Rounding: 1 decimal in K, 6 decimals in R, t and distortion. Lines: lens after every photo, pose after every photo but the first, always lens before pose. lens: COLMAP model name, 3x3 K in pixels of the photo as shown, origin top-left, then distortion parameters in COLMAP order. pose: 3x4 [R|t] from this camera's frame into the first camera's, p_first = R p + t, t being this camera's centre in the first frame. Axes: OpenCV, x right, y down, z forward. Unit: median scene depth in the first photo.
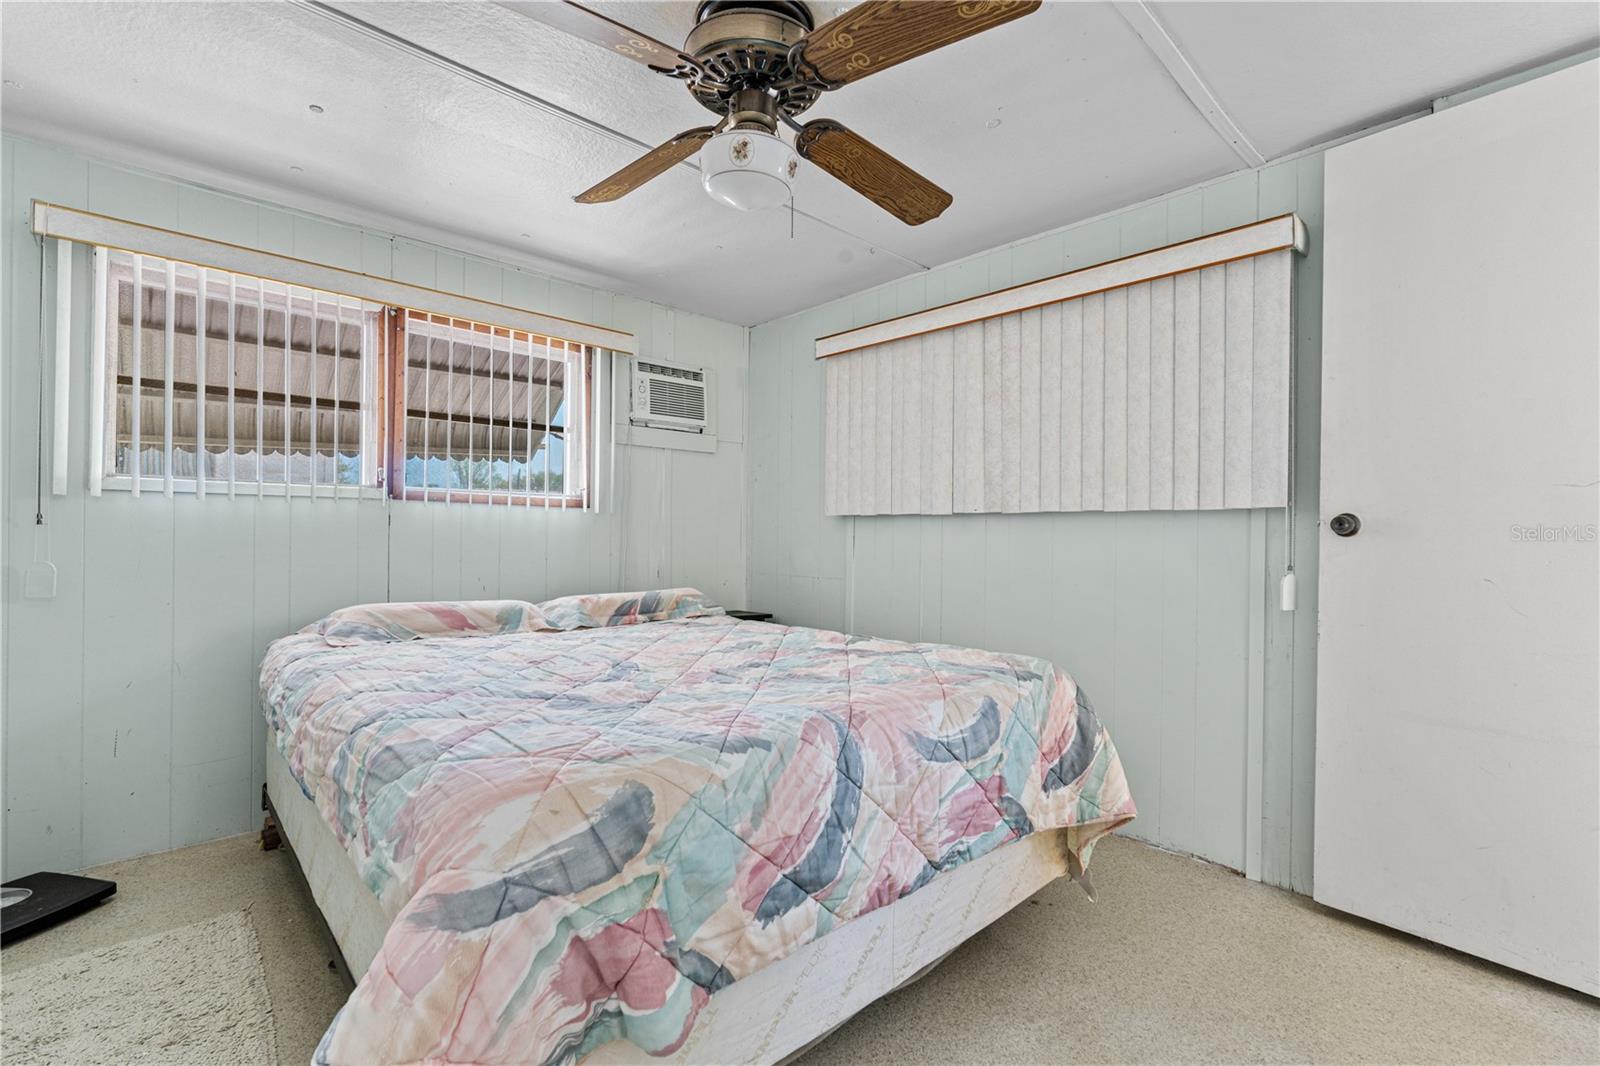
lens RADIAL K [[738.5, 0, 812.7], [0, 738.5, 535.6], [0, 0, 1]] dist [0.004226, 0.000987]
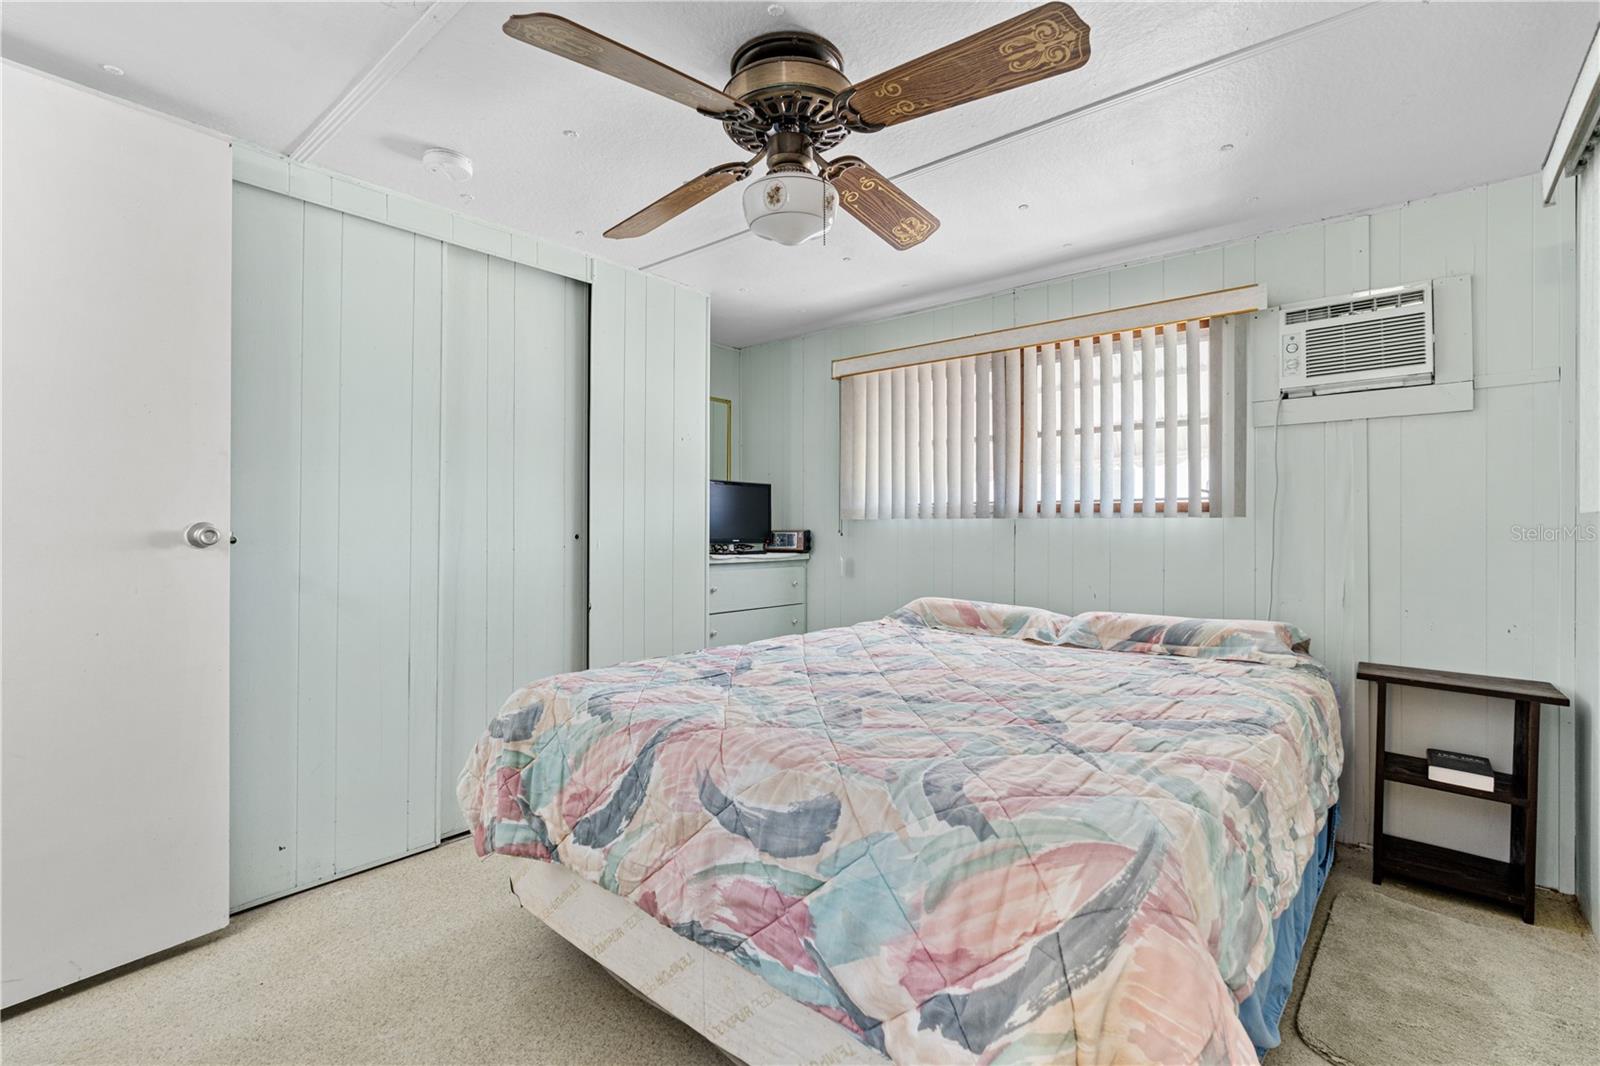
lens RADIAL K [[738.5, 0, 810.8], [0, 738.5, 530.9], [0, 0, 1]] dist [0.004226, 0.000987]
pose [[0.084259, -0.001080, -0.996443, 0.644092], [0.002375, 0.999997, -0.000883, -0.022551], [0.996441, -0.002292, 0.084261, 0.636033]]
